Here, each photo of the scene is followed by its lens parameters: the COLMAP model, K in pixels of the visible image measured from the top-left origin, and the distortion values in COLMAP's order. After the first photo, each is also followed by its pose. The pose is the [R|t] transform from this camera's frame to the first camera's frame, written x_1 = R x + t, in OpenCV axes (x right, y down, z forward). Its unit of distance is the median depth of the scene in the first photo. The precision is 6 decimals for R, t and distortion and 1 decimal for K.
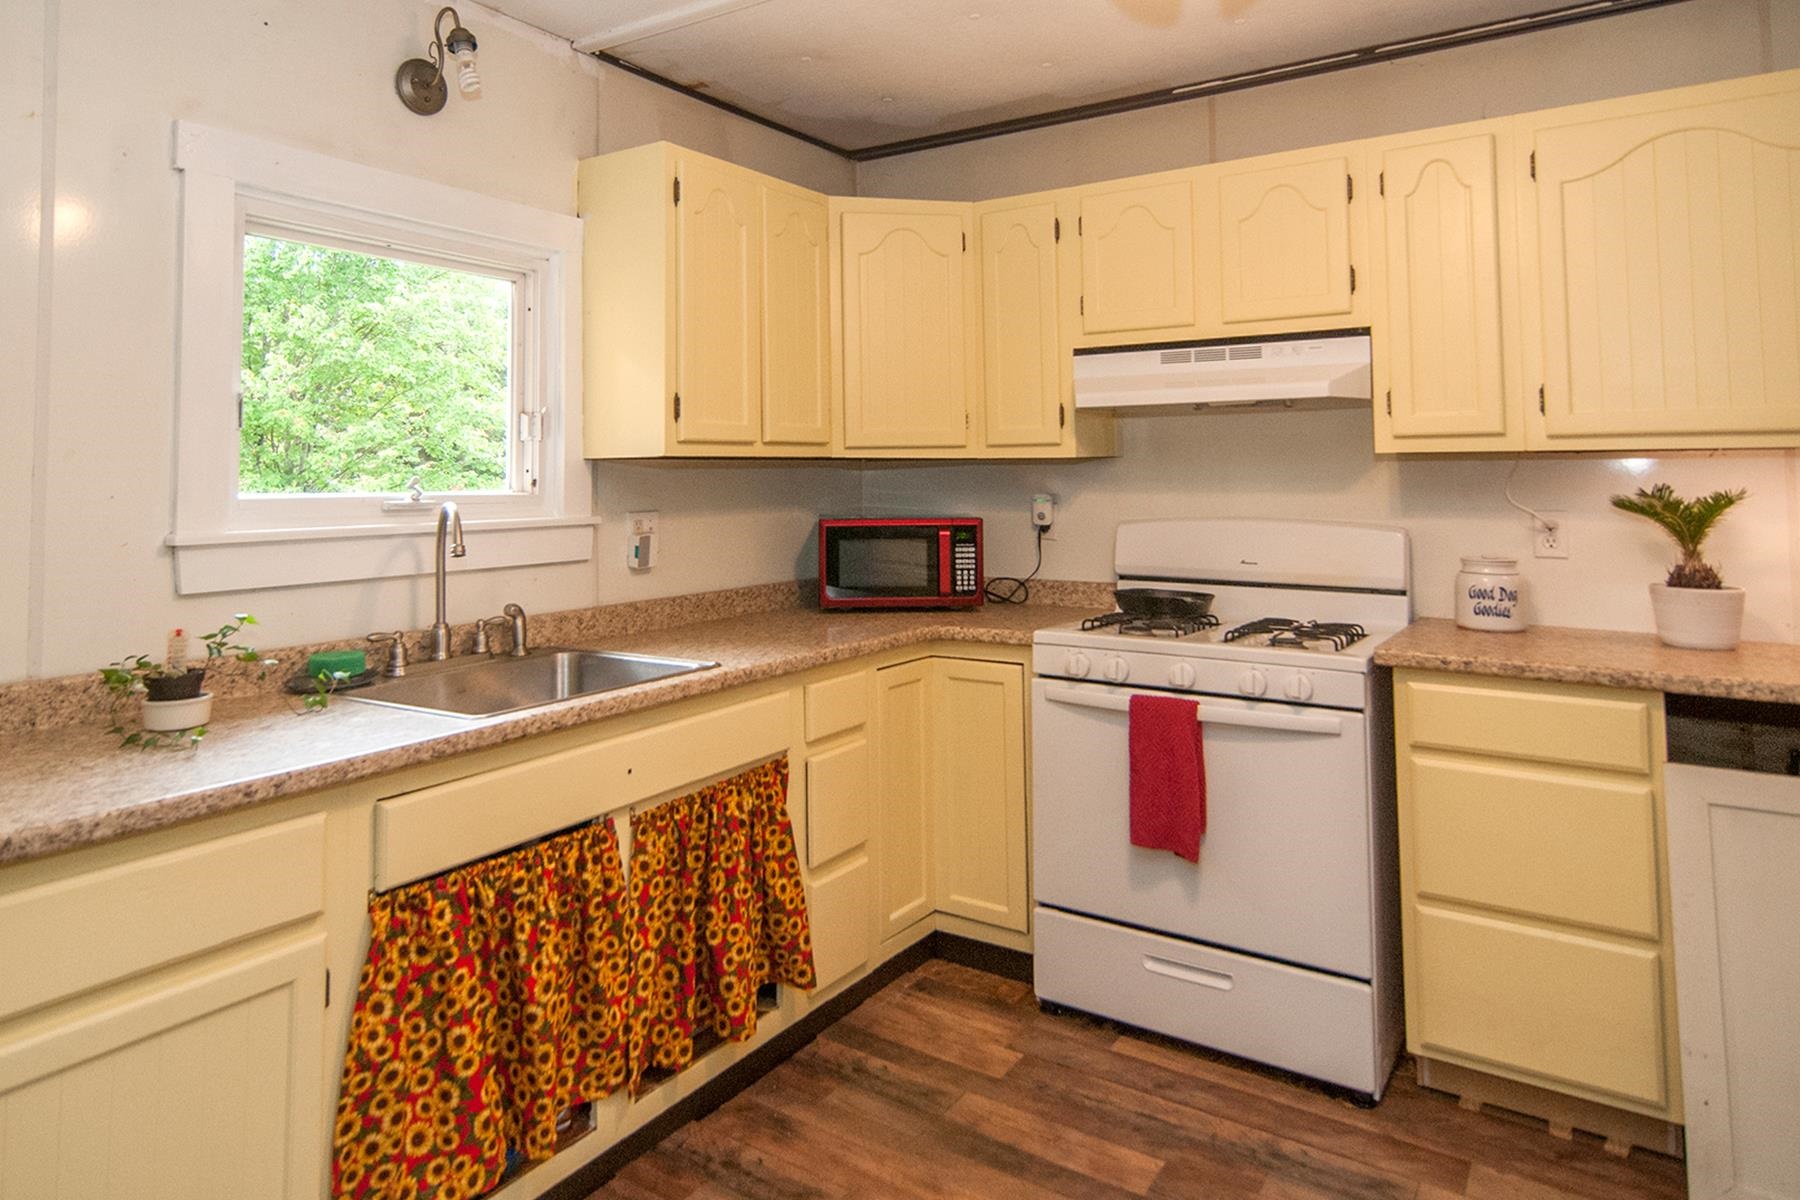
lens RADIAL K [[1079.0, 0, 893.4], [0, 1079.0, 417.5], [0, 0, 1]] dist [0.016872, -0.004484]
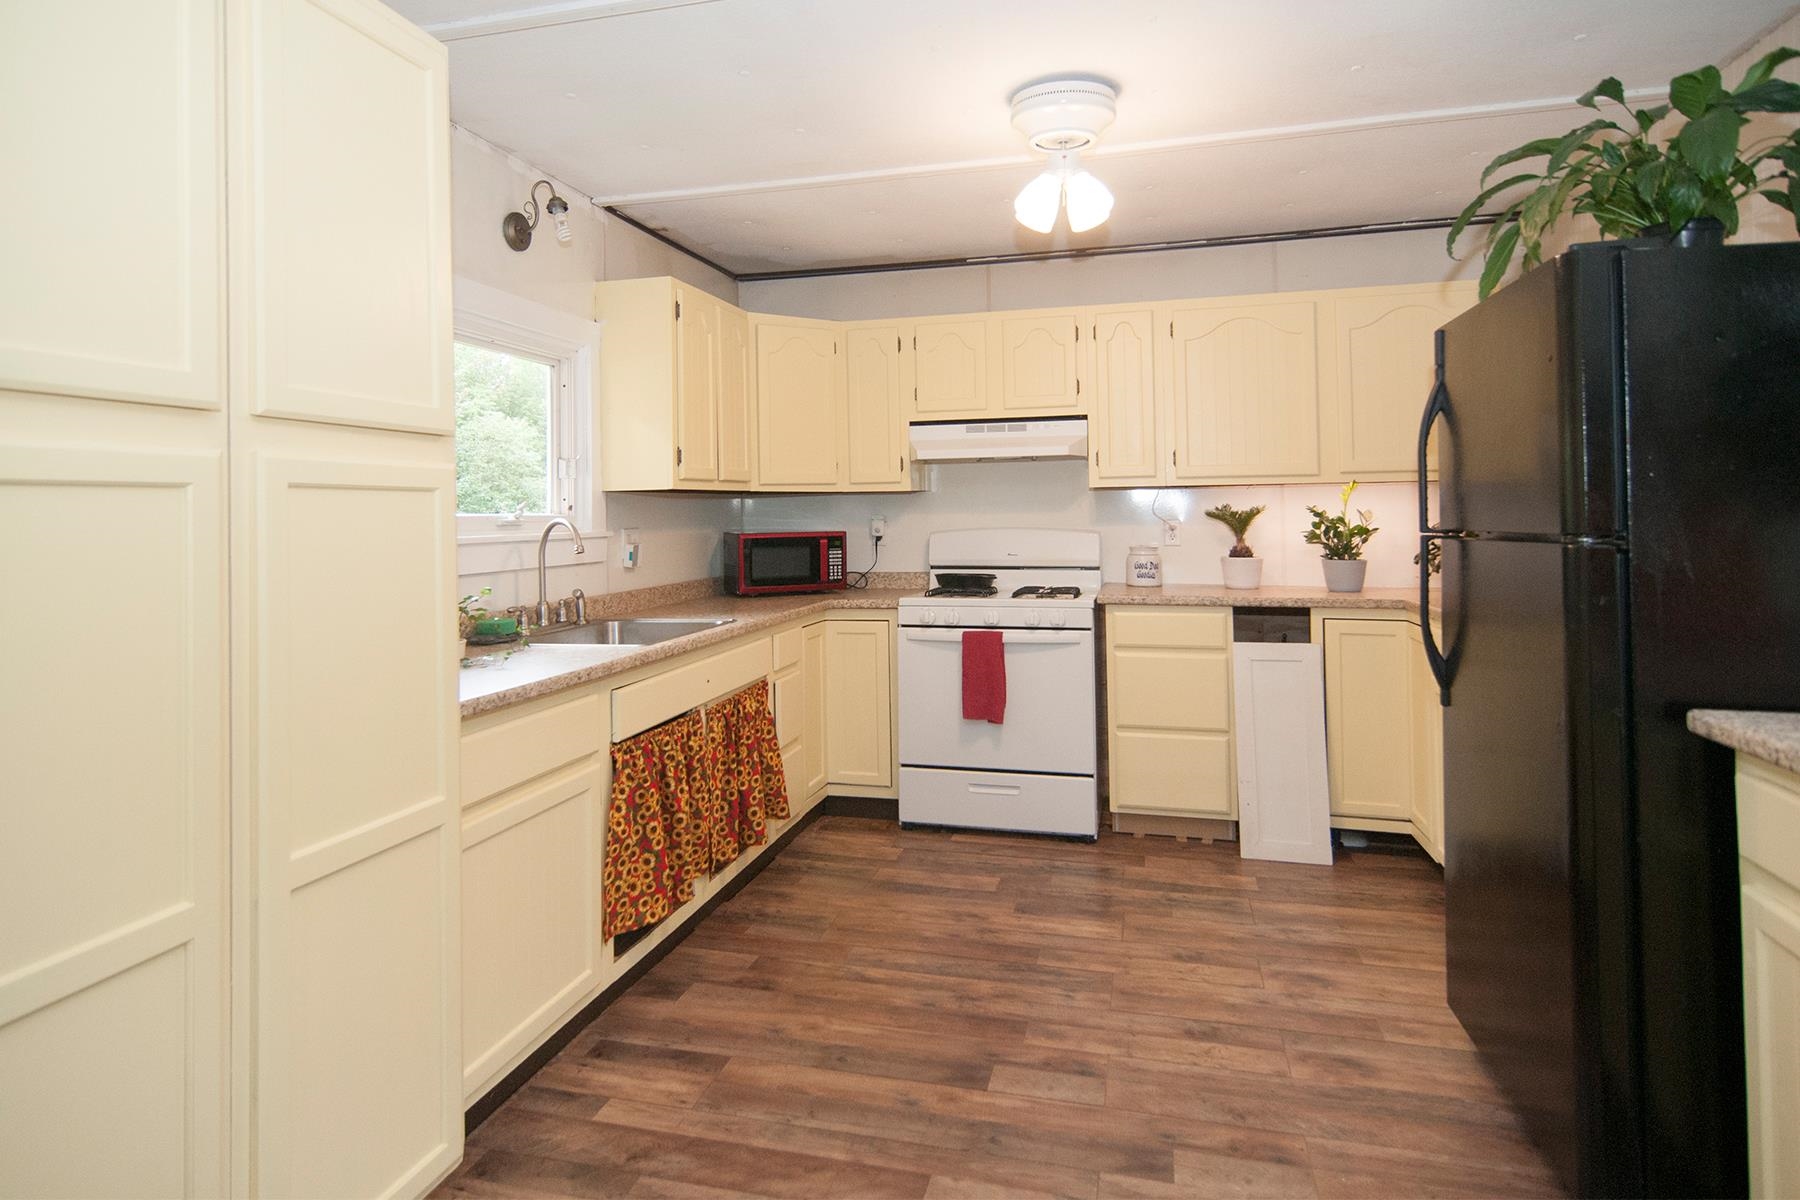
lens RADIAL K [[938.8, 0, 903.3], [0, 938.8, 487.1], [0, 0, 1]] dist [0.003851, 0.000803]
pose [[0.944225, 0.000388, 0.329300, -0.375824], [-0.007908, 0.999738, 0.021498, 0.002871], [-0.329205, -0.022903, 0.943981, -0.366423]]
